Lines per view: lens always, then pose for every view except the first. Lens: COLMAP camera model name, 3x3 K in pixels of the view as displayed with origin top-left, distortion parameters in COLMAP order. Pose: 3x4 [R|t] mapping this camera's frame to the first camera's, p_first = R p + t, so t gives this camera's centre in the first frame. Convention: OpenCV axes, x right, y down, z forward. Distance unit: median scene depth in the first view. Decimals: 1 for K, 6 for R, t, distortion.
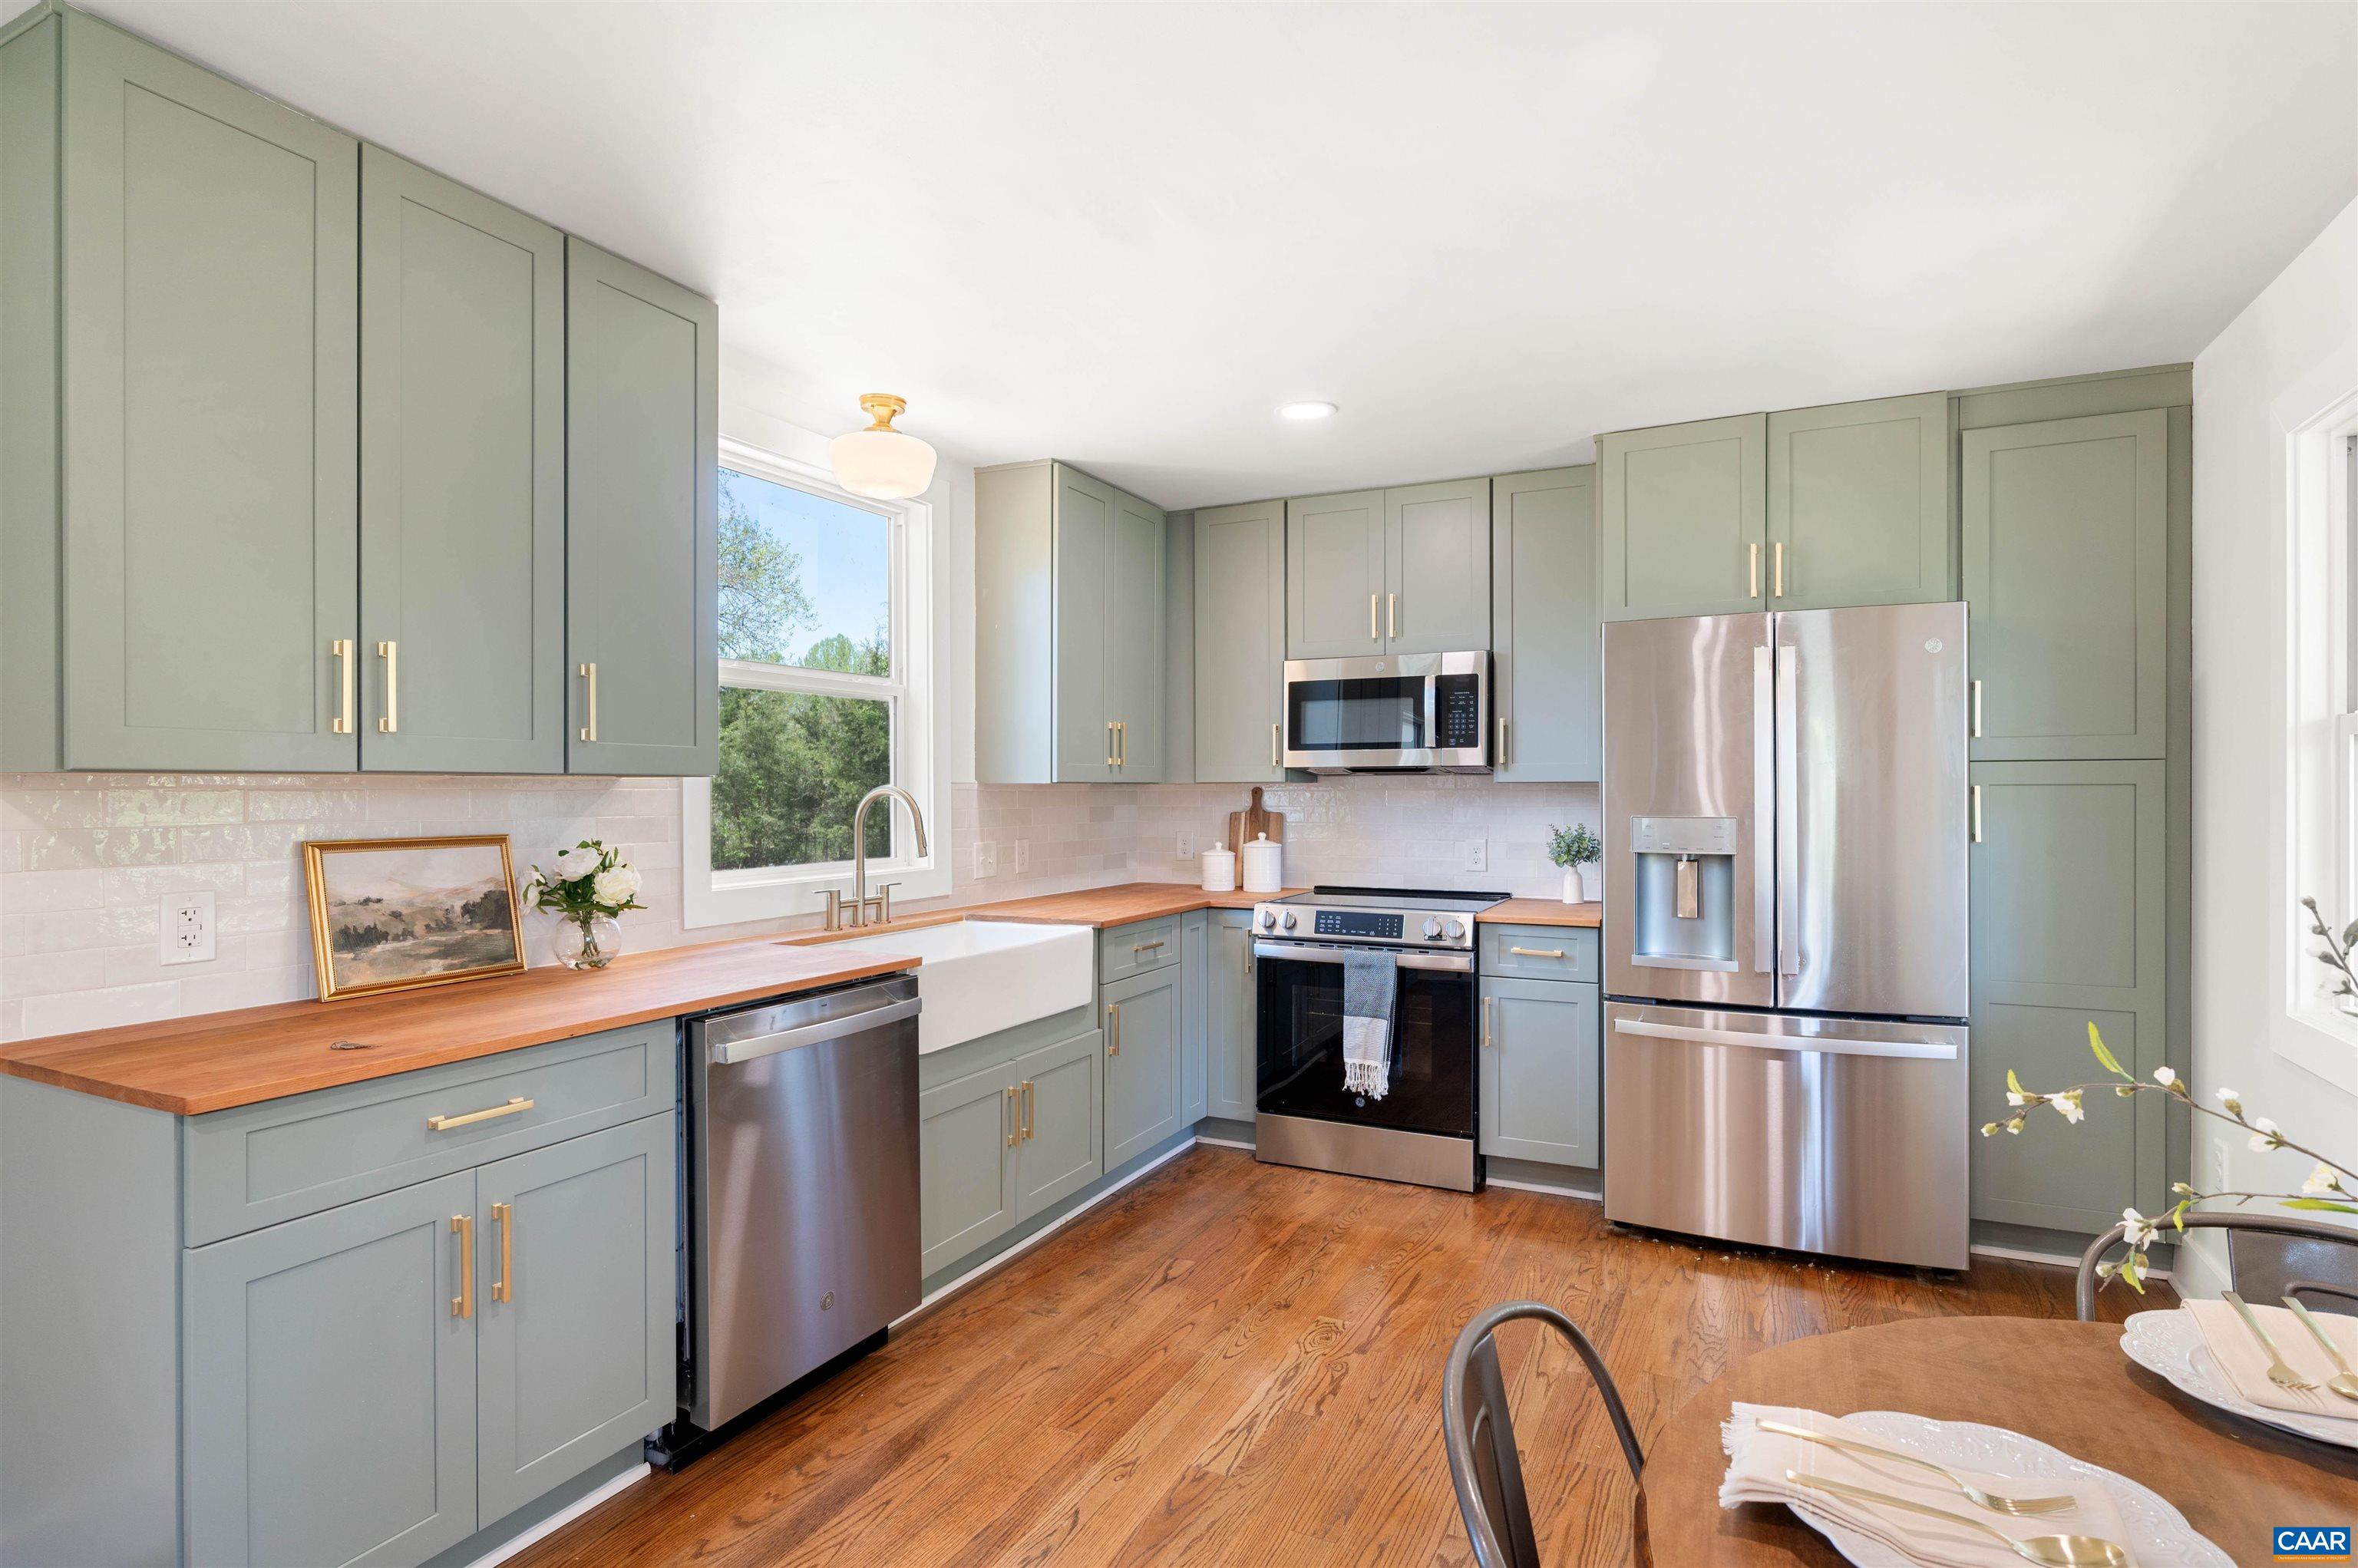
lens RADIAL K [[1190.1, 0, 1195.9], [0, 1190.1, 792.4], [0, 0, 1]] dist [-0.002099, 0.000652]
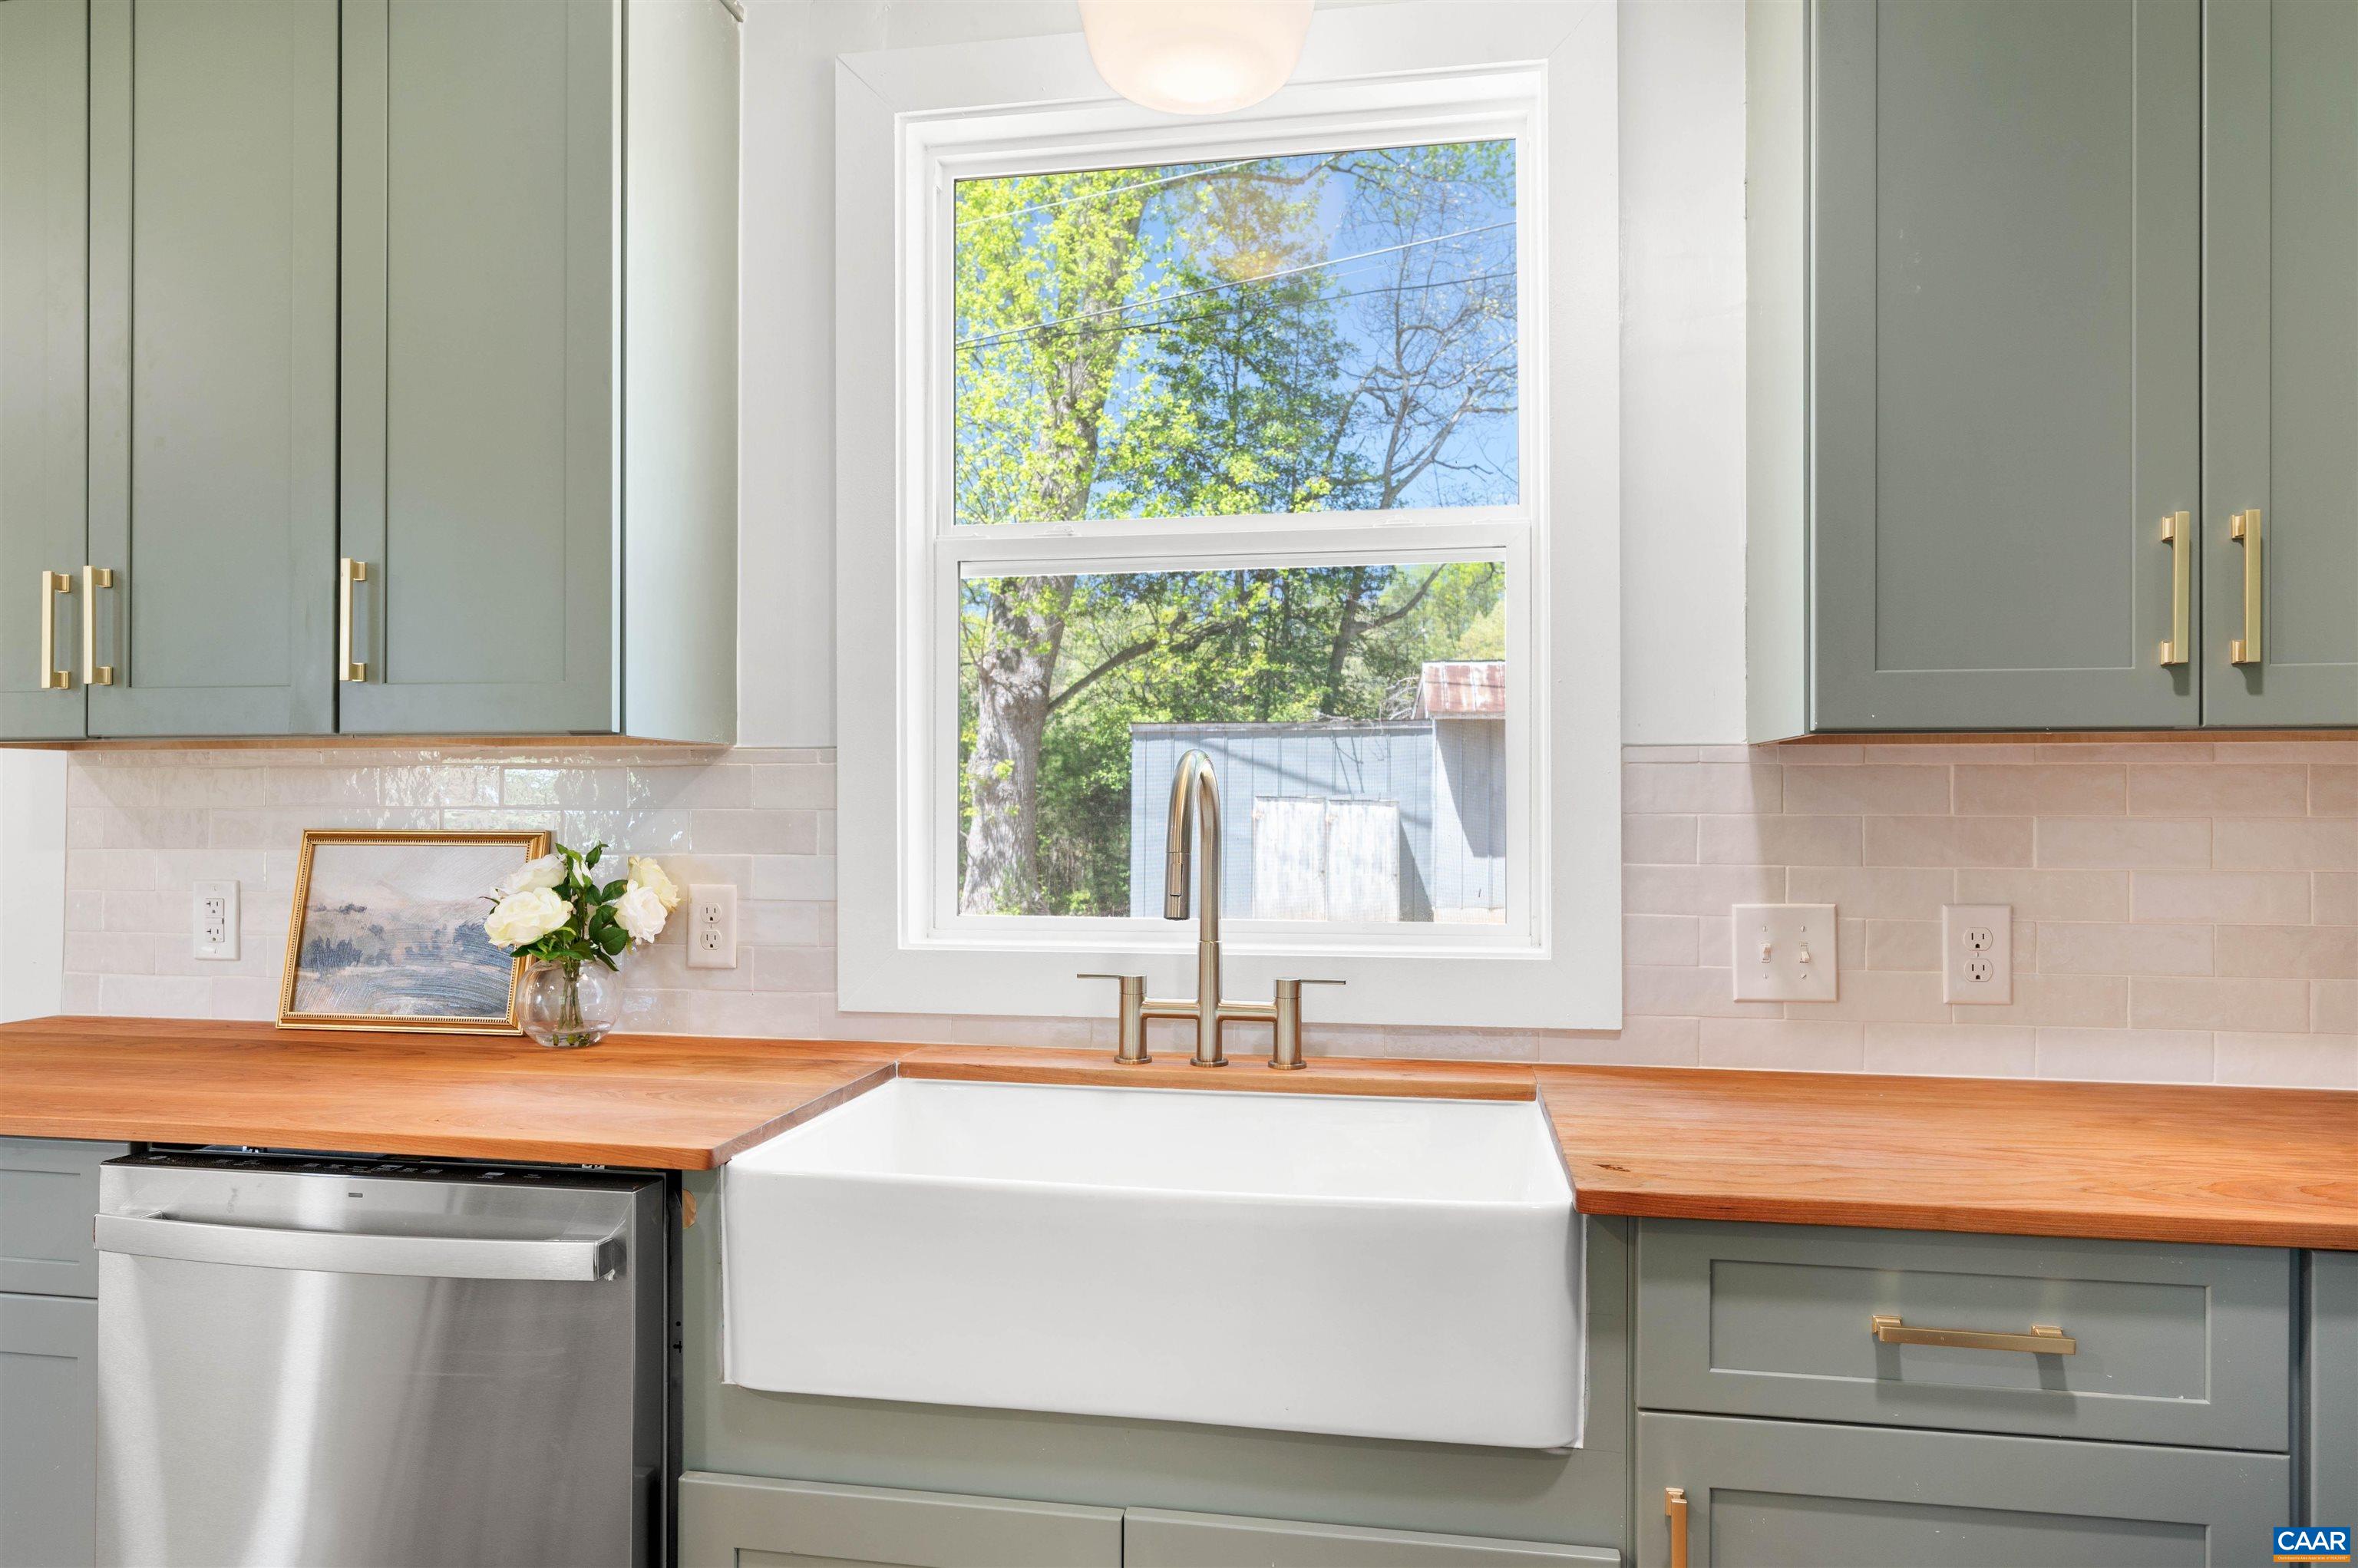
lens RADIAL K [[1476.8, 0, 1176.8], [0, 1476.8, 801.8], [0, 0, 1]] dist [-0.023669, 0.015559]
pose [[0.275866, -0.002178, -0.961194, 0.225103], [-0.004095, 0.999986, -0.003441, 0.013425], [0.961187, 0.004885, 0.275853, 0.748605]]
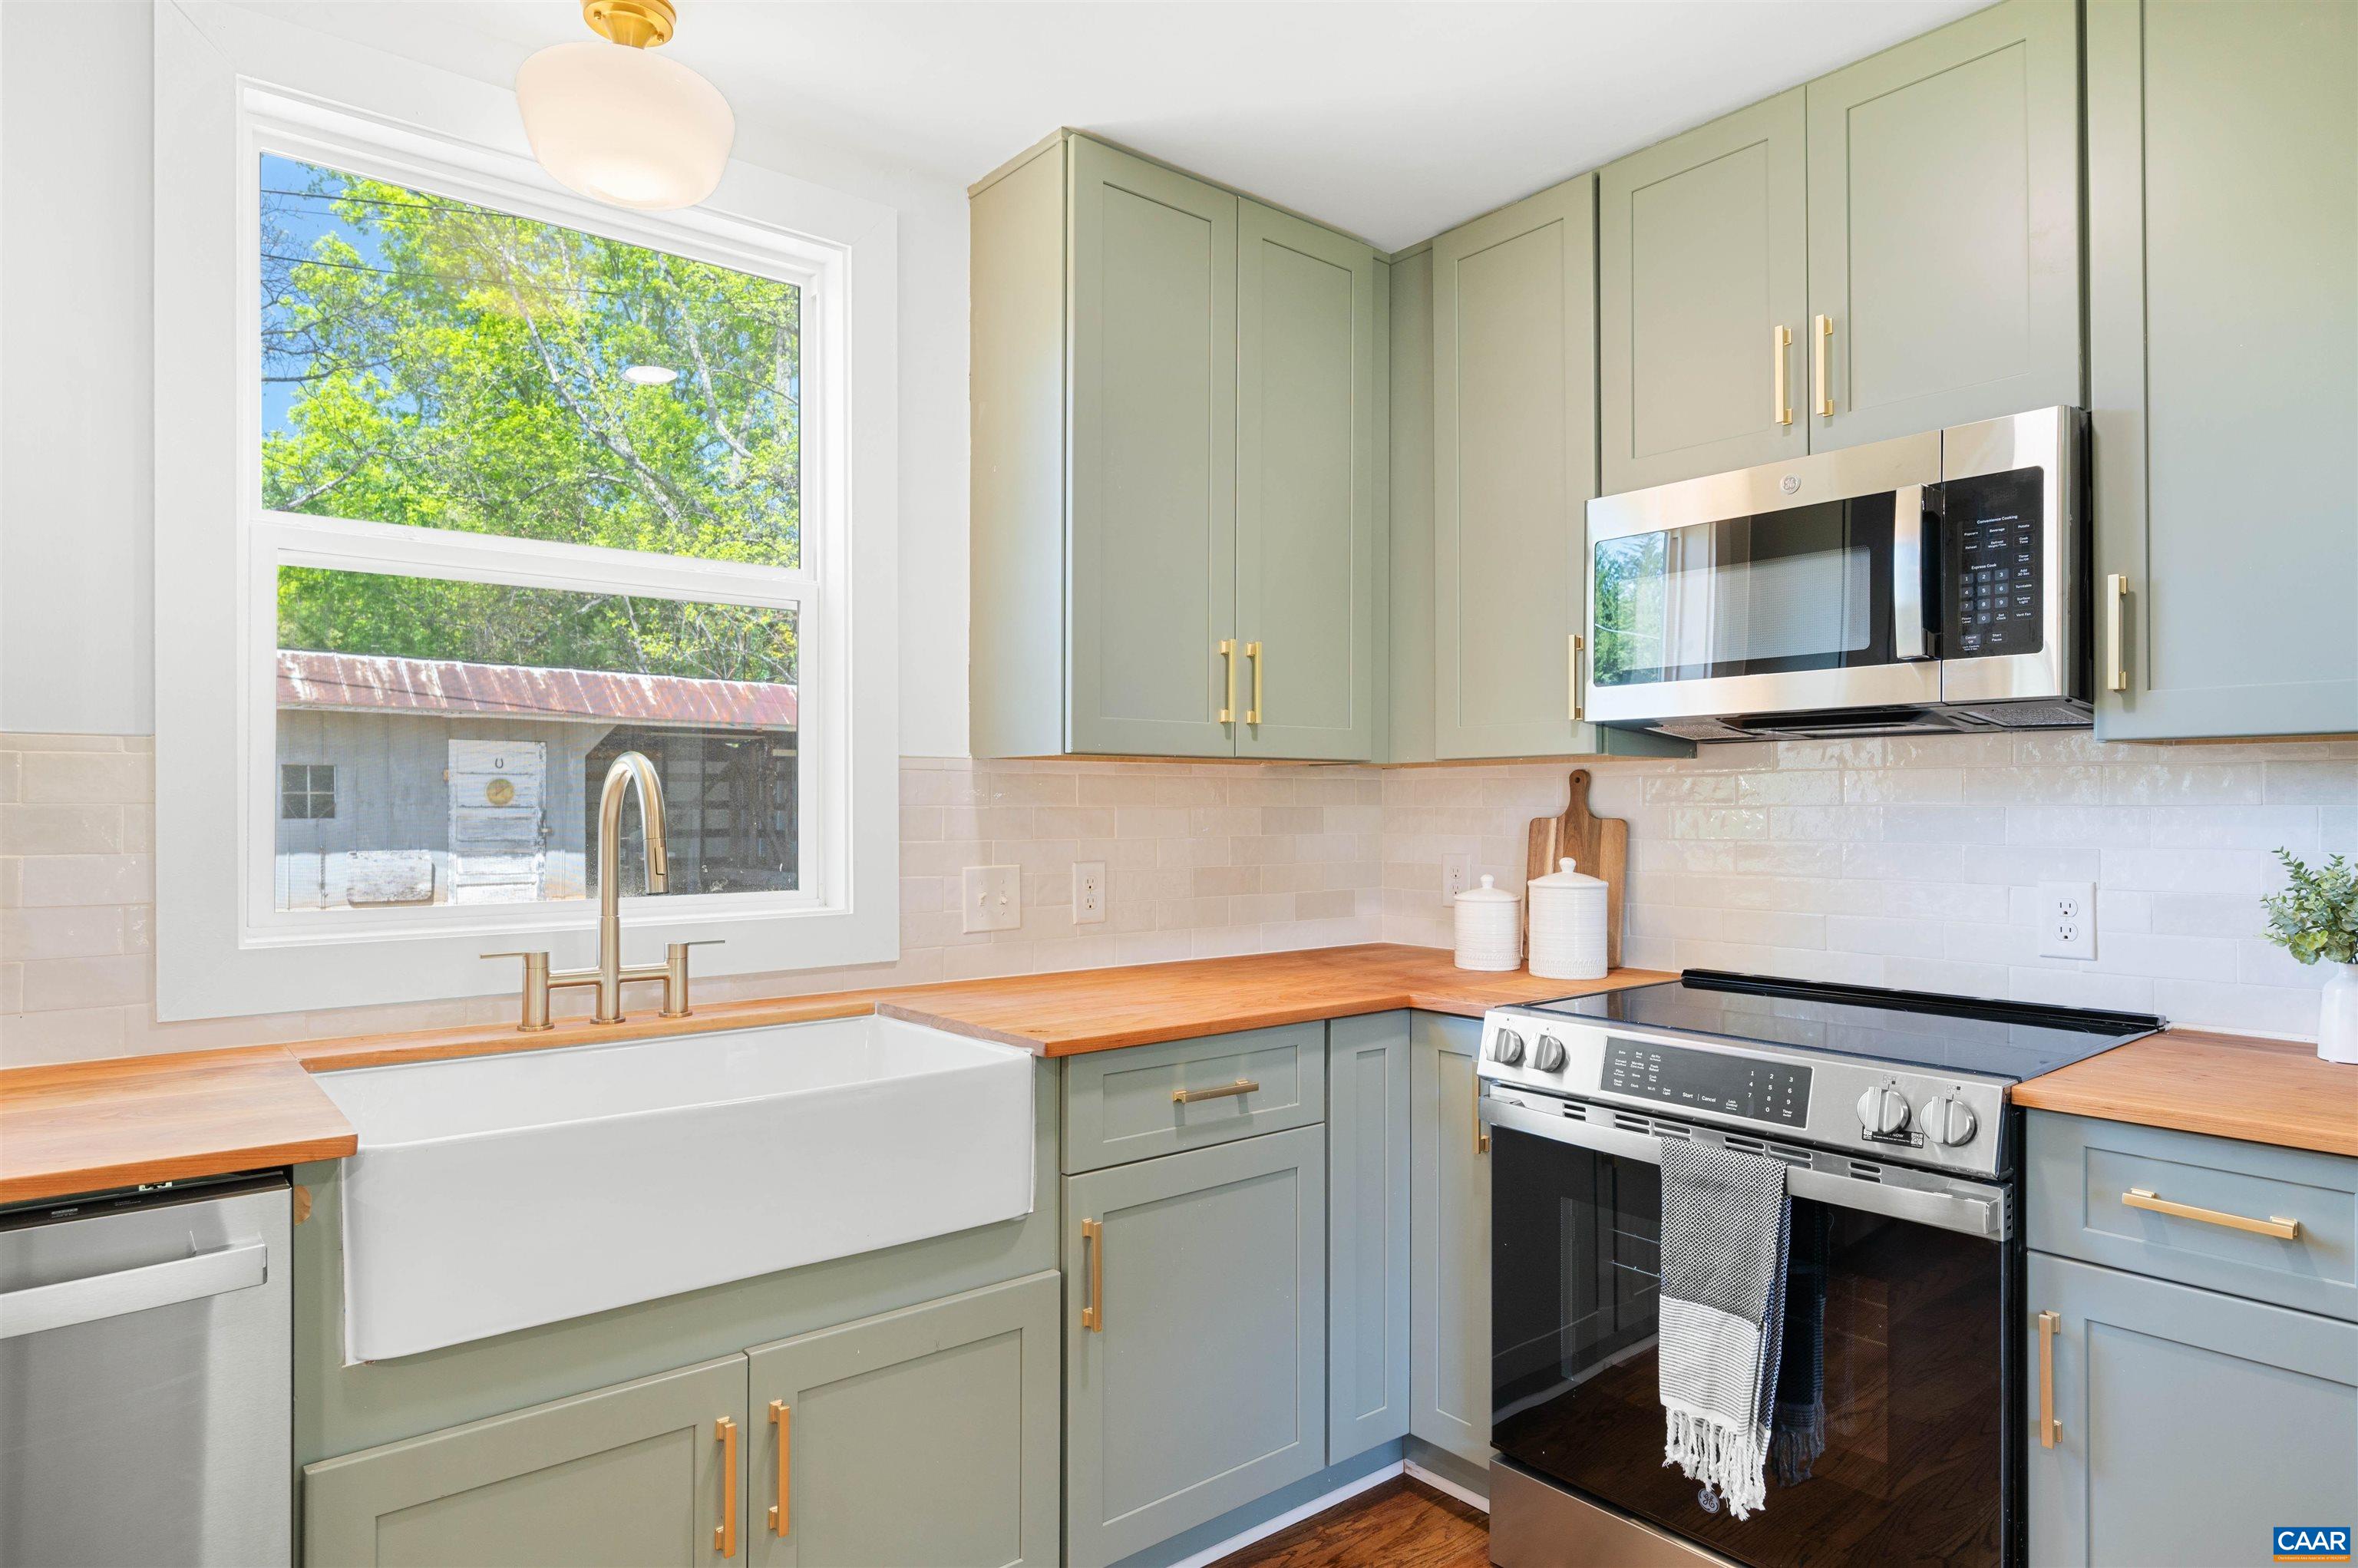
lens RADIAL K [[1354.0, 0, 1177.3], [0, 1354.0, 793.2], [0, 0, 1]] dist [-0.001000, 0.000153]
pose [[0.909135, -0.002551, -0.416493, 0.174119], [-0.001705, 0.999950, -0.009846, 0.015272], [0.416498, 0.009661, 0.909085, 0.503618]]
